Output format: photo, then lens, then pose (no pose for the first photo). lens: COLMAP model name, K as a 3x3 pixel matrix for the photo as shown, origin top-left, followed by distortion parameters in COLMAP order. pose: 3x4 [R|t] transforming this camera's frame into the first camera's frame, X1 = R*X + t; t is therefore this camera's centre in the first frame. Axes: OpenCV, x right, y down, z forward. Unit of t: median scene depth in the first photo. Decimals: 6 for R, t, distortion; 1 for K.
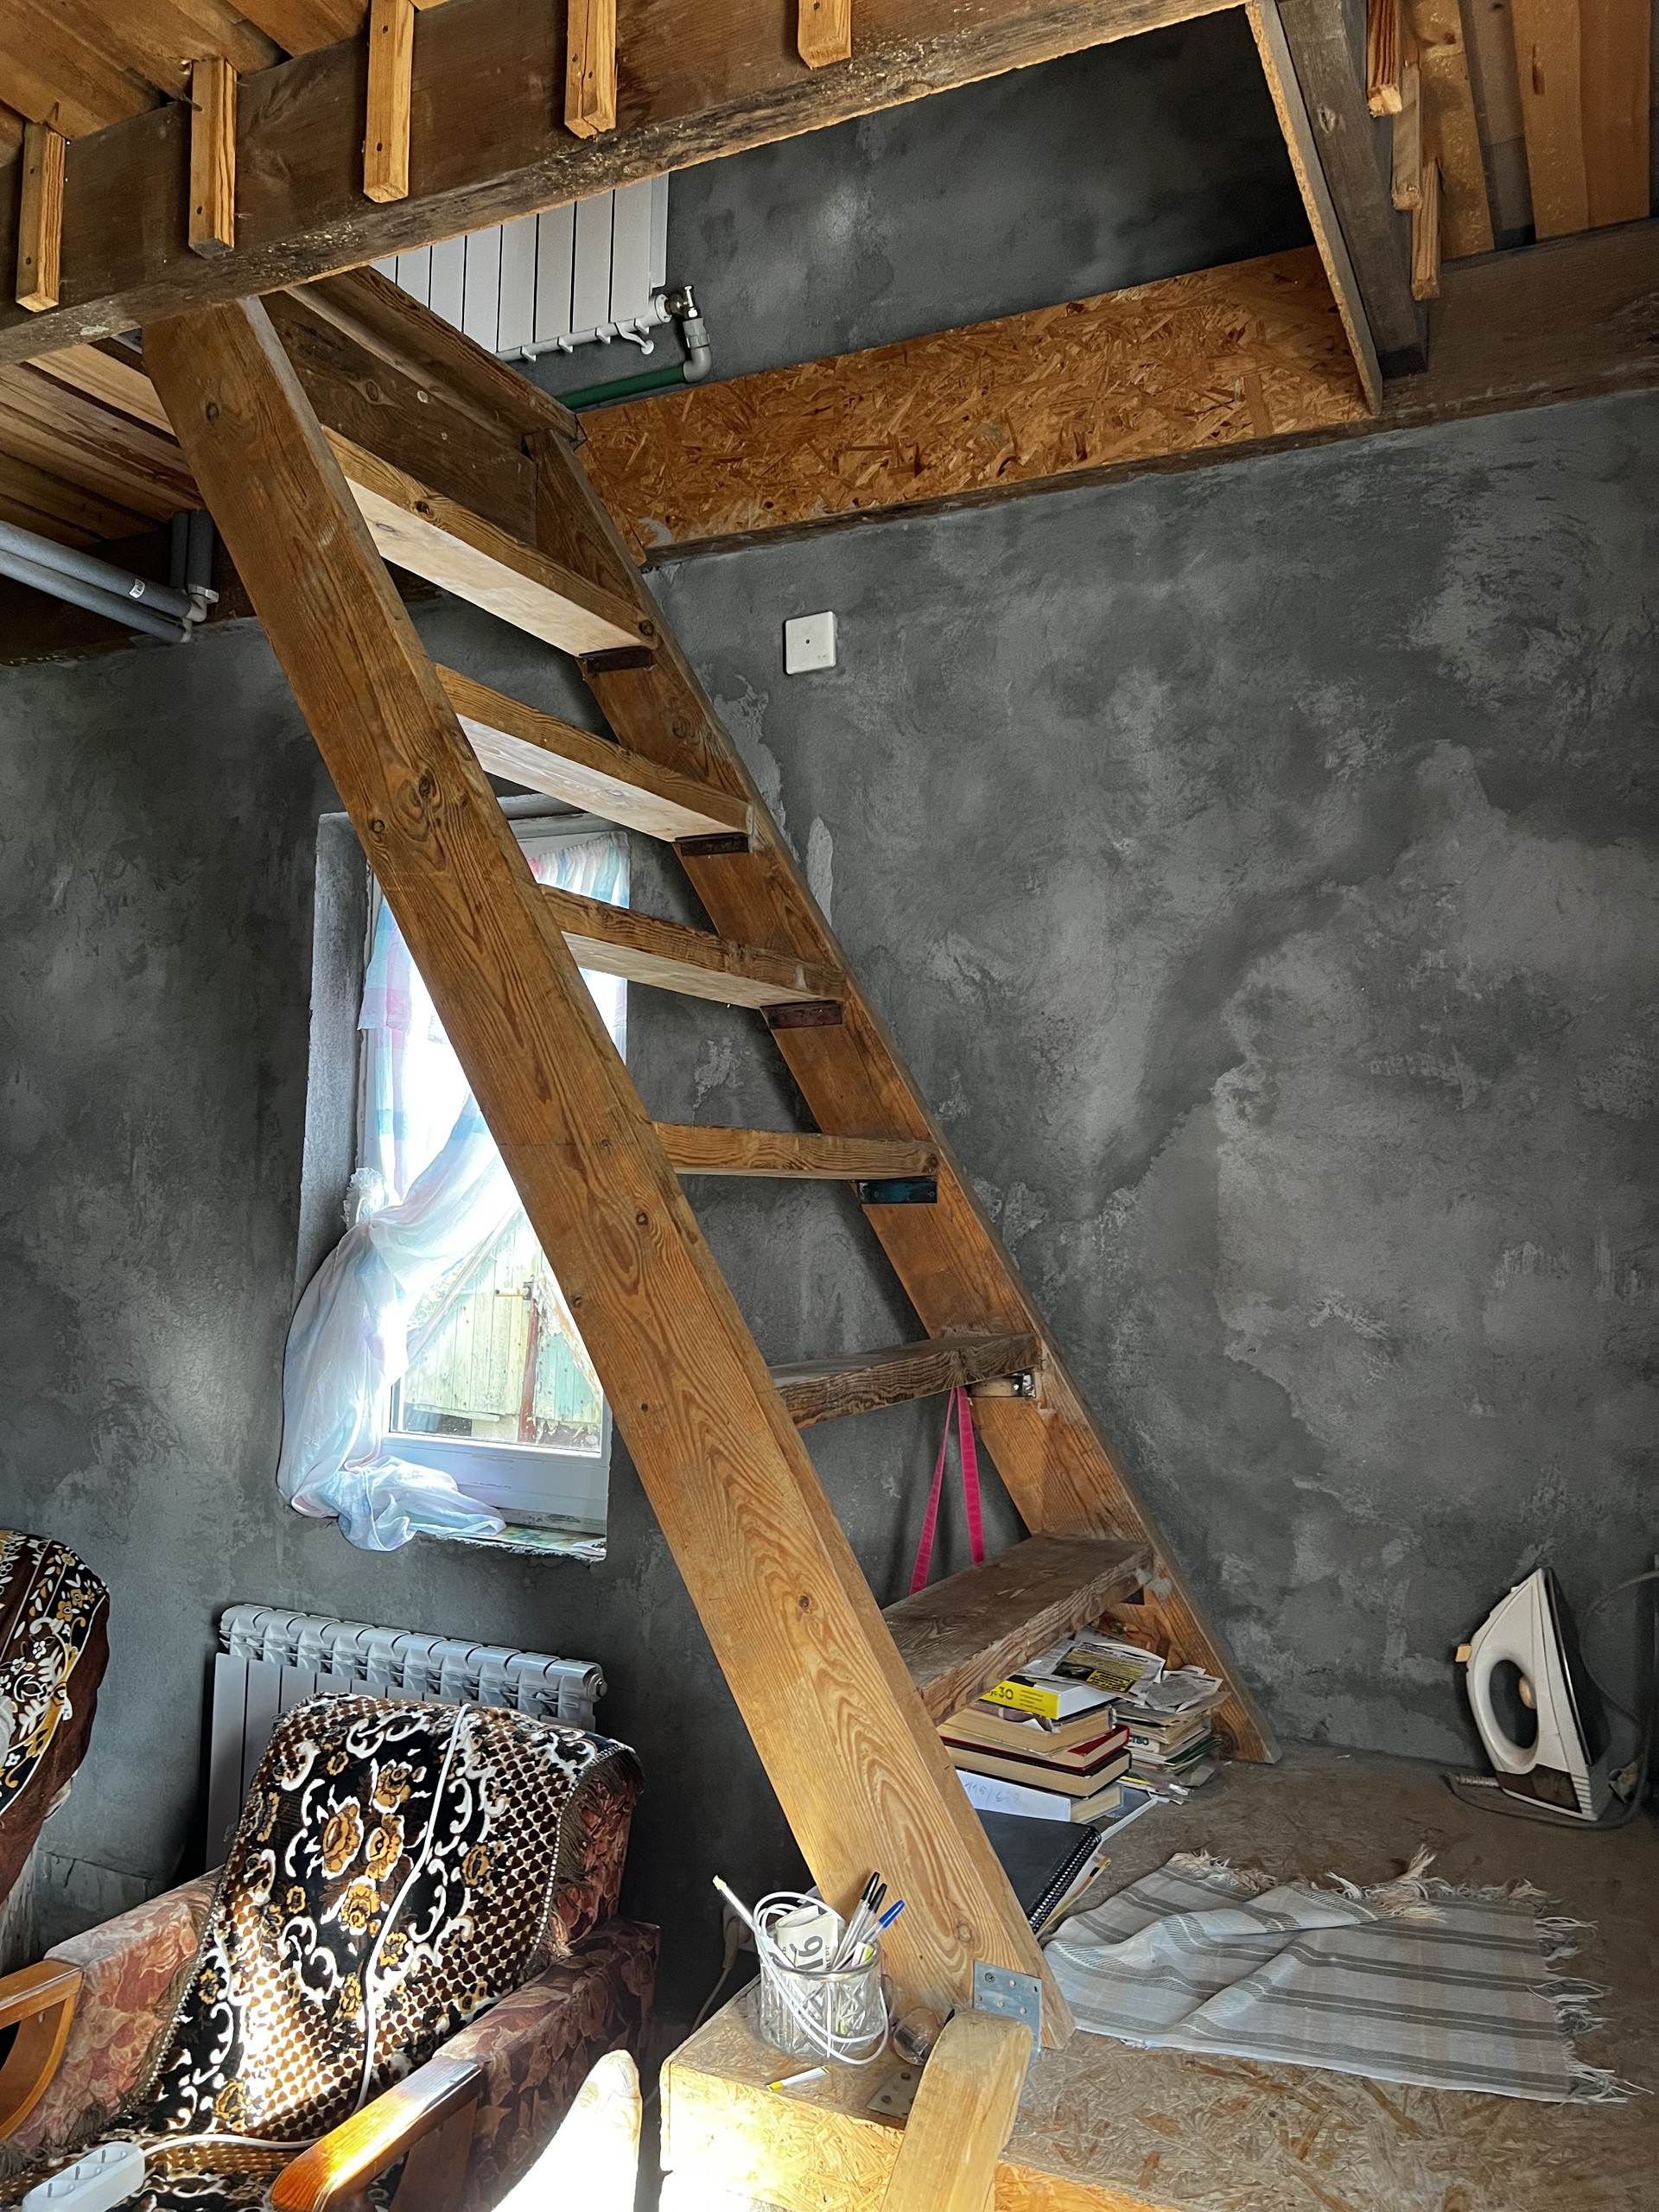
lens RADIAL K [[1655.7, 0, 822.6], [0, 1655.7, 1124.4], [0, 0, 1]] dist [0.059016, -0.068214]
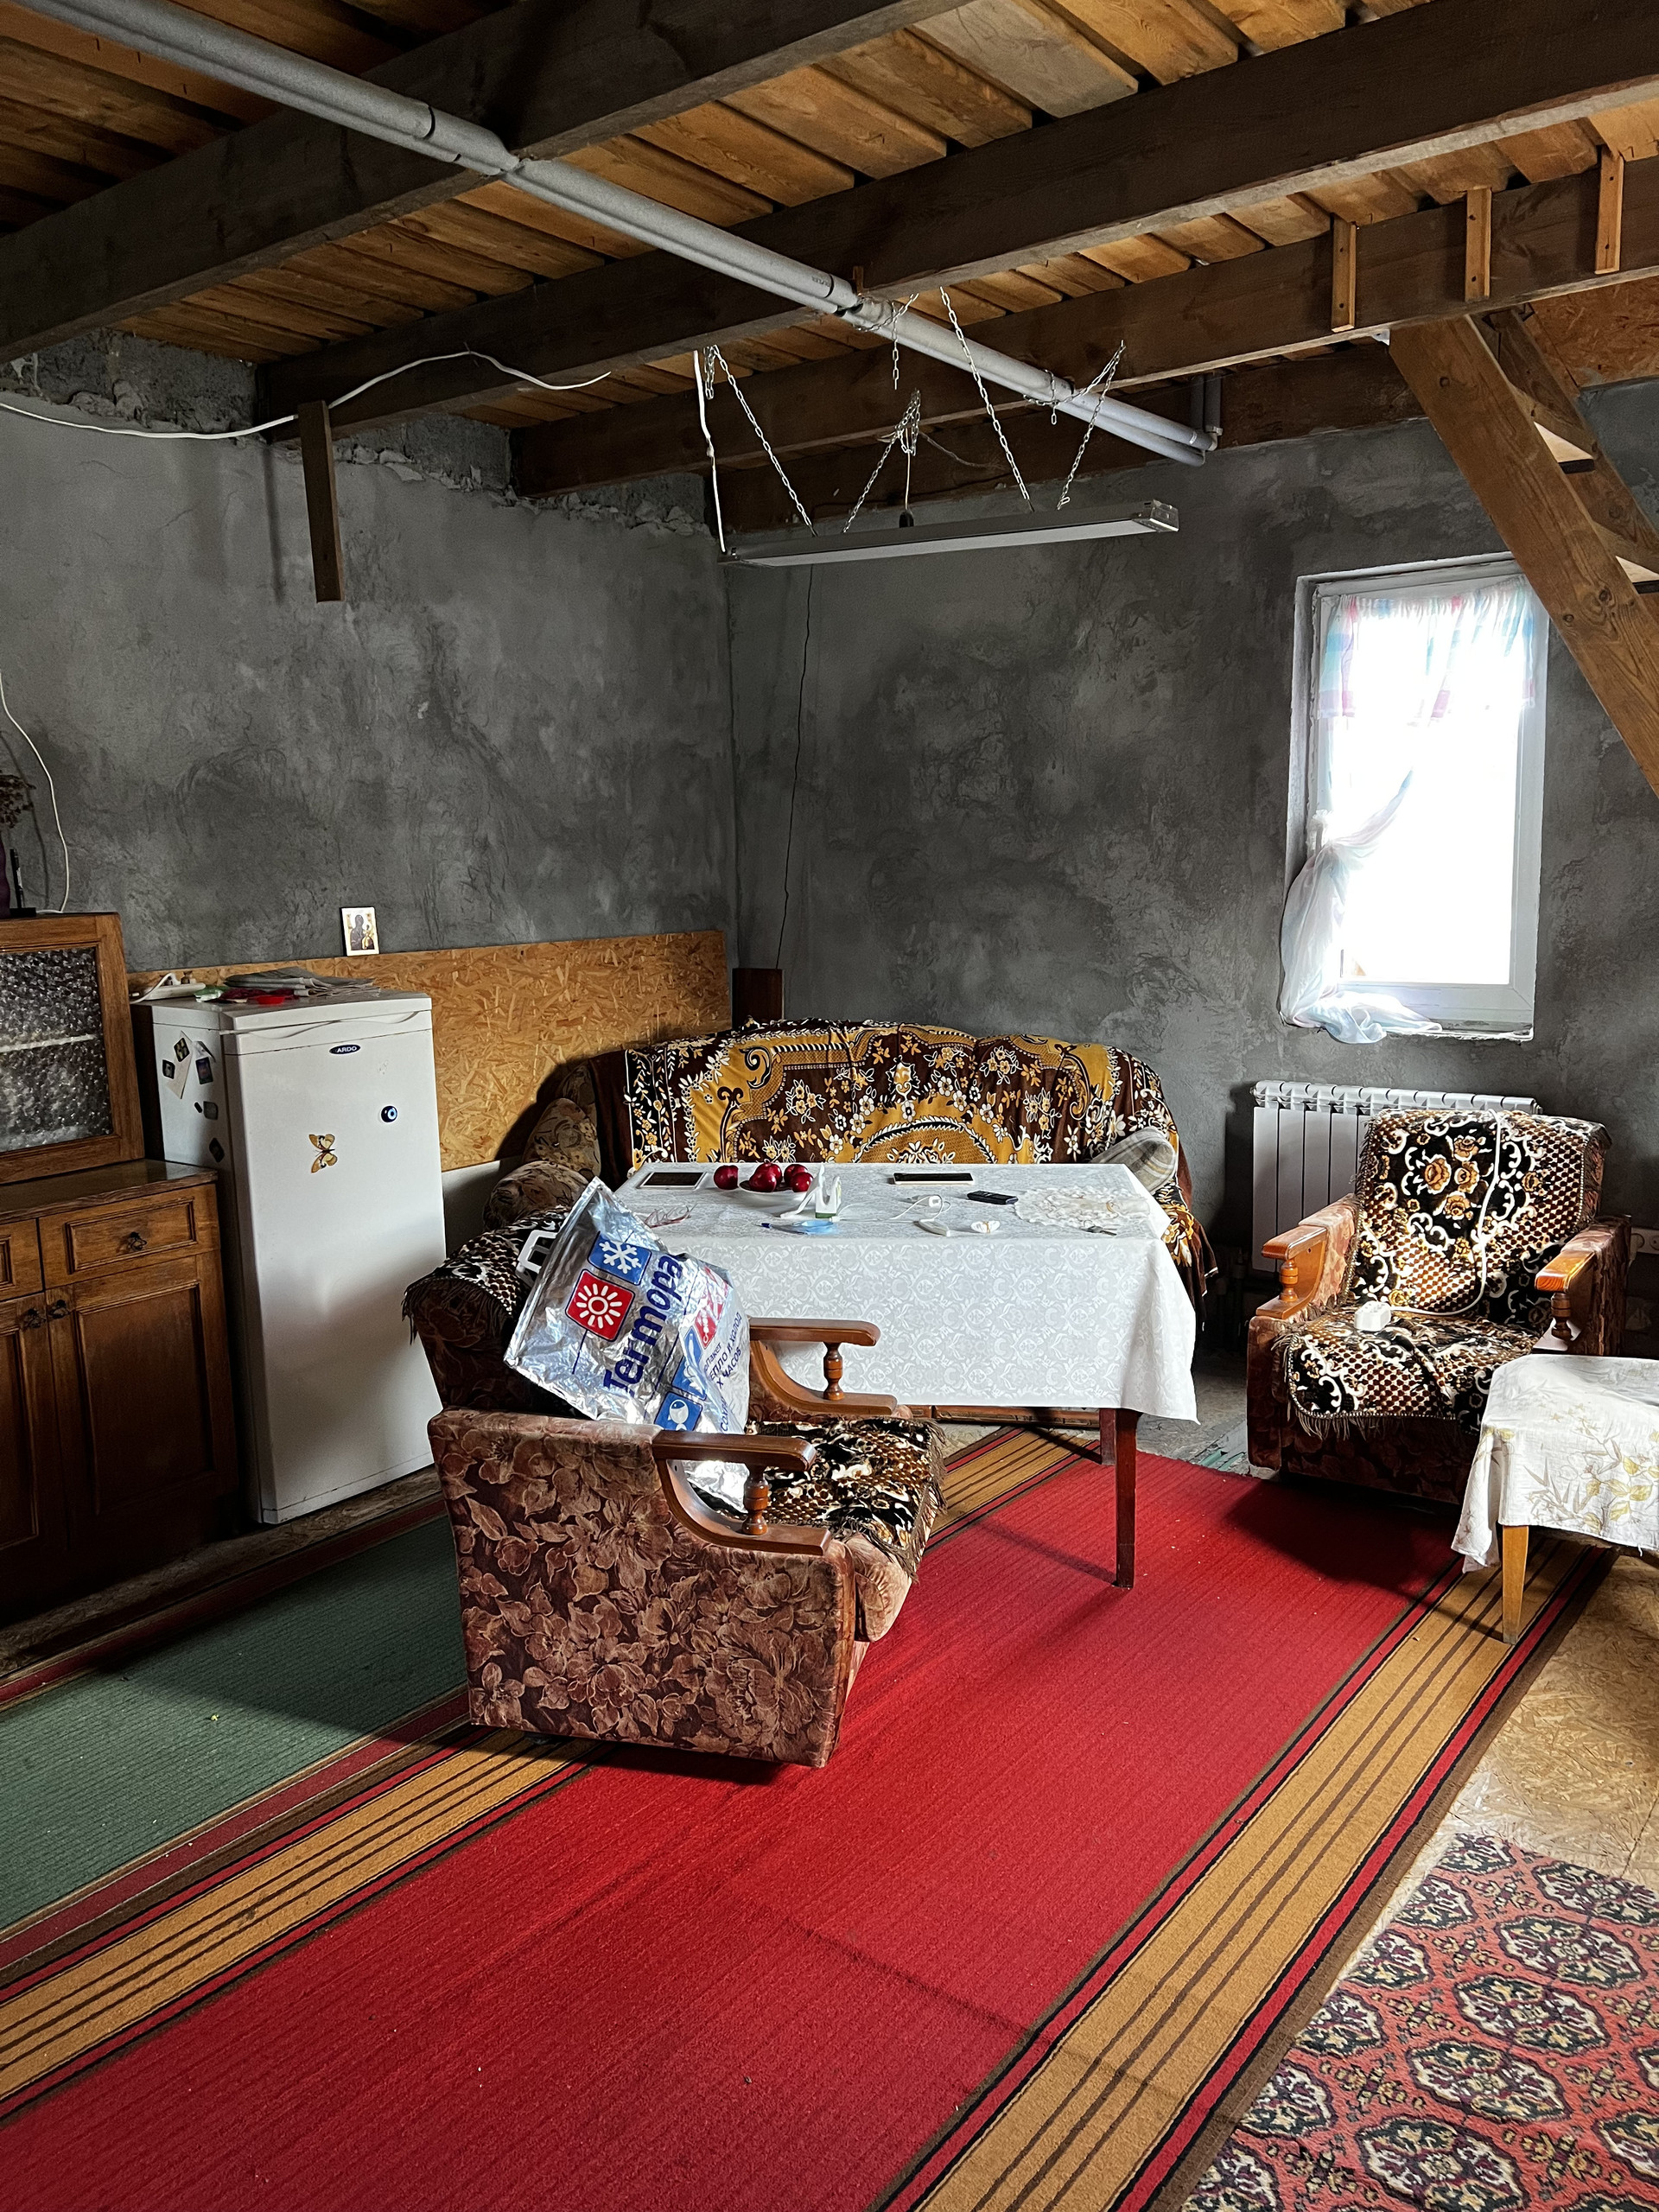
lens RADIAL K [[1655.7, 0, 832.6], [0, 1655.7, 1104.4], [0, 0, 1]] dist [0.059016, -0.068214]
pose [[0.980939, -0.018261, -0.193454, -0.574660], [0.056009, 0.979893, 0.191501, -0.038144], [0.186068, -0.198686, 0.962238, -0.863751]]
